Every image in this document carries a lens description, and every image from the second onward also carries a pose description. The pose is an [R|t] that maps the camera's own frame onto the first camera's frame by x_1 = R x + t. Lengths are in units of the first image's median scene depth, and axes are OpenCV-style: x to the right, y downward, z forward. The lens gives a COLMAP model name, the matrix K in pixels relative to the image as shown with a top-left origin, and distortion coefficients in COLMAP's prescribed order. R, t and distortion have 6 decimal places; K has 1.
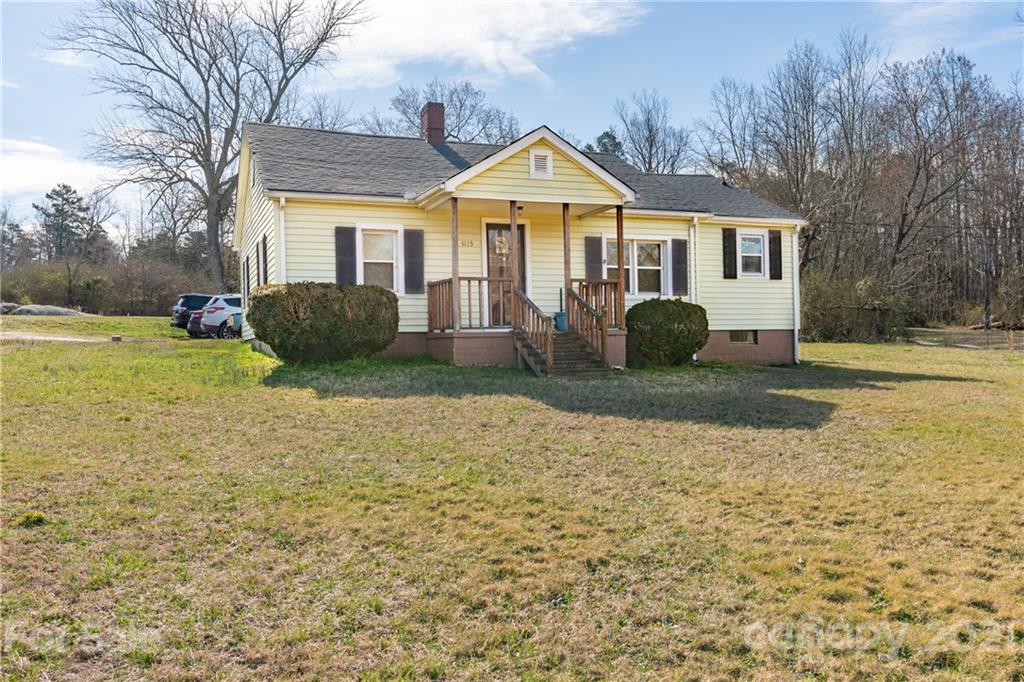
lens RADIAL K [[860.0, 0, 511.7], [0, 860.0, 336.7], [0, 0, 1]] dist [-0.020835, -0.007714]
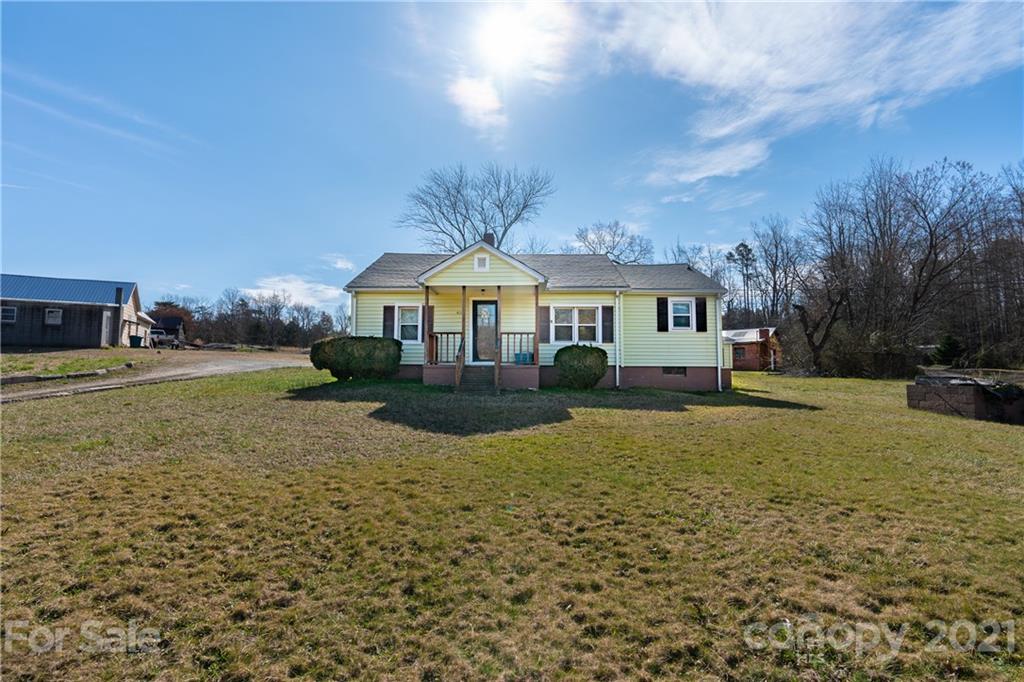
lens RADIAL K [[462.2, 0, 511.9], [0, 462.2, 348.2], [0, 0, 1]] dist [-0.003414, -0.000046]
pose [[0.914780, 0.000969, -0.403951, 0.384217], [-0.016755, 0.999228, -0.035547, -0.007106], [0.403605, 0.039286, 0.914090, 0.195636]]
